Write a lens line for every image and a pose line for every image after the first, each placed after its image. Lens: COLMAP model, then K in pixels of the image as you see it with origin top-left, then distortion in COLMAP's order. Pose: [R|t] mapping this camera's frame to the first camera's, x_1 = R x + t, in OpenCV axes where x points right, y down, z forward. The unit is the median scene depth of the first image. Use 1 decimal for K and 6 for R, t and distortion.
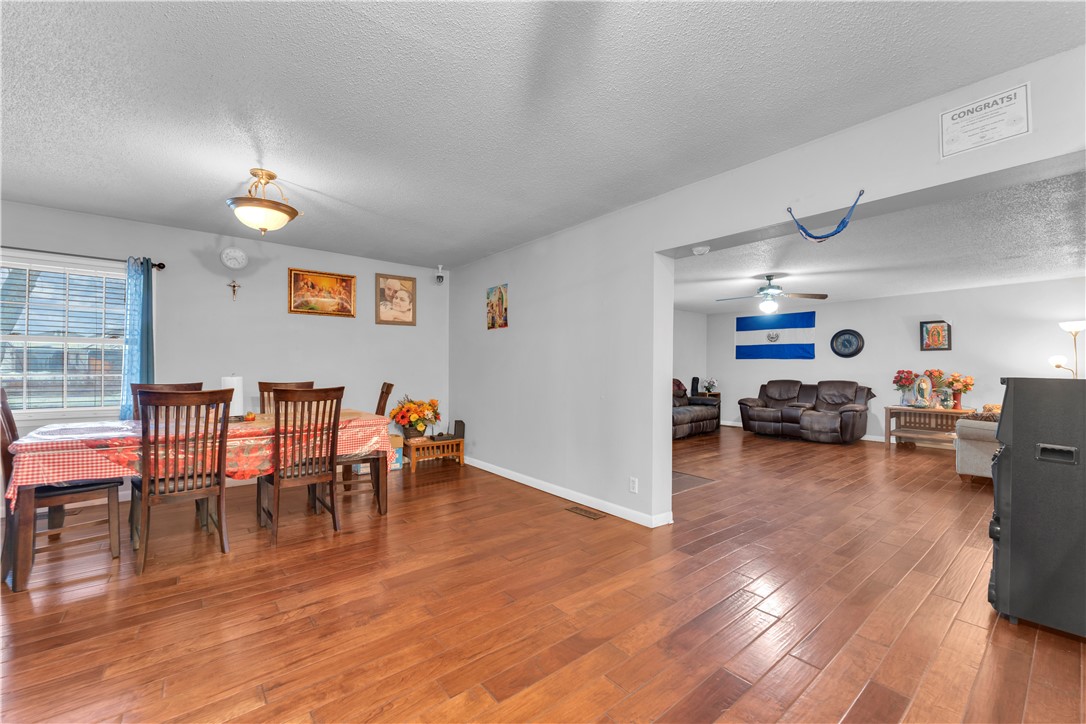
lens RADIAL K [[435.9, 0, 540.9], [0, 435.9, 366.4], [0, 0, 1]] dist [-0.000127, 0.000080]
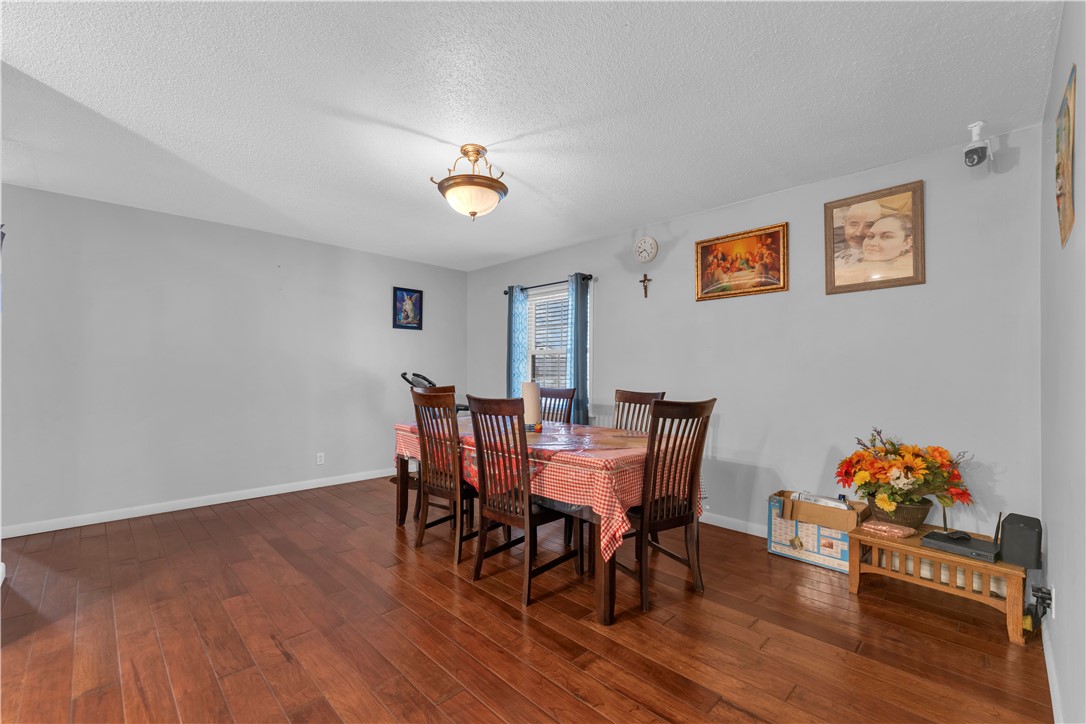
lens RADIAL K [[449.2, 0, 548.0], [0, 449.2, 379.3], [0, 0, 1]] dist [-0.001060, -0.000171]
pose [[0.113930, 0.007983, -0.993457, 0.144486], [-0.002422, 0.999967, 0.007758, 0.006611], [0.993486, 0.001522, 0.113945, 0.552220]]
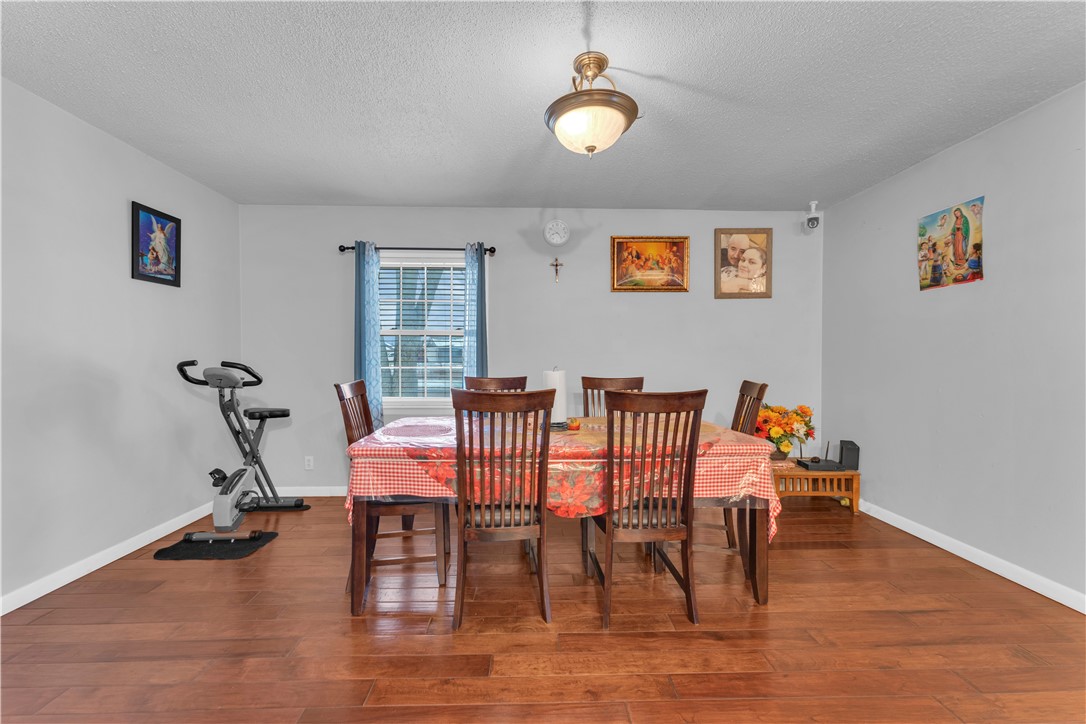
lens RADIAL K [[441.4, 0, 541.6], [0, 441.4, 366.5], [0, 0, 1]] dist [0.001102, 0.000056]
pose [[0.794914, 0.005450, -0.606697, -0.152251], [0.006104, 0.999837, 0.016980, 0.002003], [0.606691, -0.017201, 0.794752, 0.220556]]
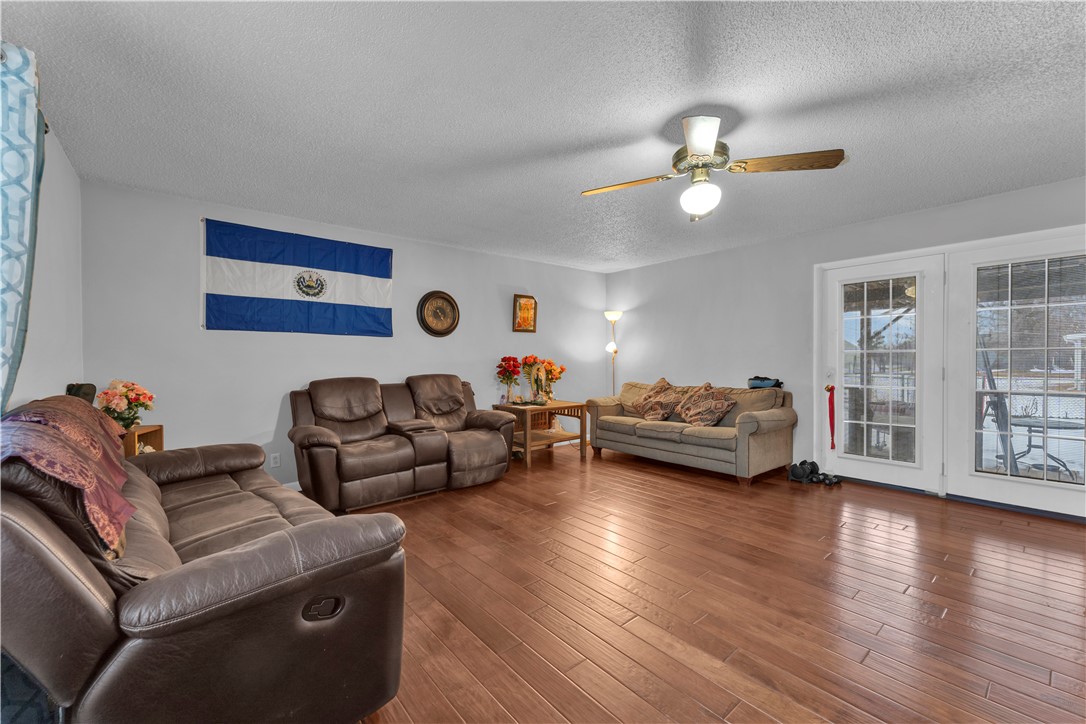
lens RADIAL K [[435.9, 0, 540.9], [0, 435.9, 366.4], [0, 0, 1]] dist [-0.000127, 0.000080]
pose [[-0.010653, -0.022032, 0.999701, 0.117582], [-0.000657, 0.999757, 0.022026, 0.012059], [-0.999943, -0.000422, -0.010665, 1.239579]]
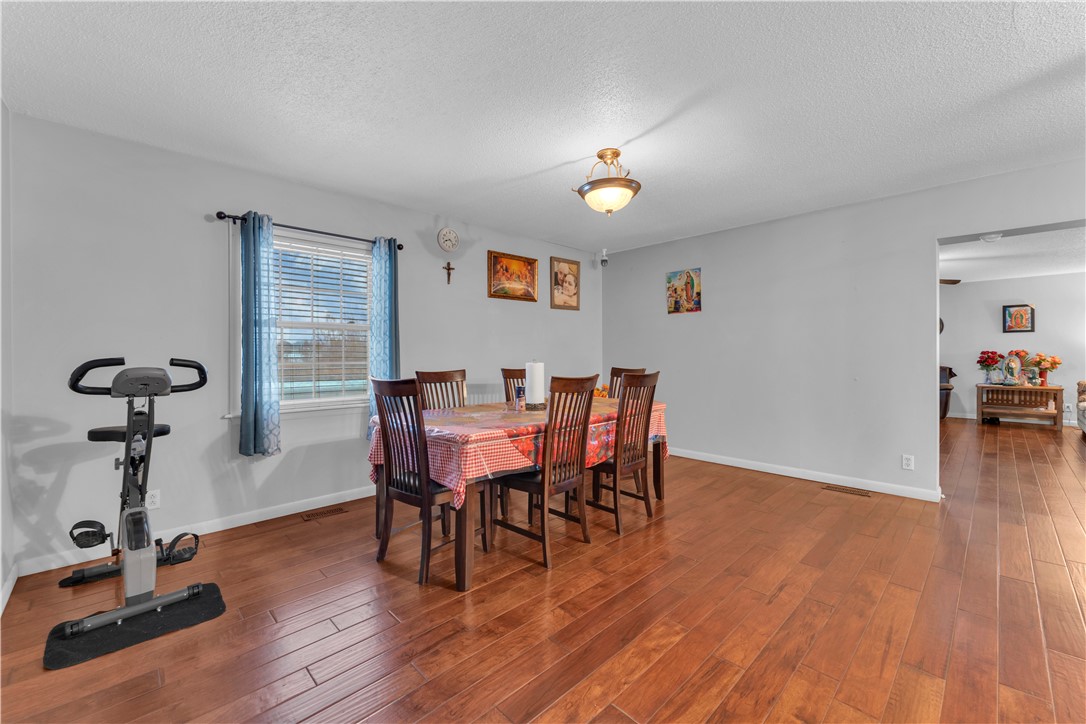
lens RADIAL K [[438.6, 0, 540.2], [0, 438.6, 354.5], [0, 0, 1]] dist [0.000367, 0.000110]
pose [[0.996582, -0.010514, 0.081933, -0.461435], [0.010029, 0.999930, 0.006334, -0.000082], [-0.081994, -0.005490, 0.996618, 0.017089]]
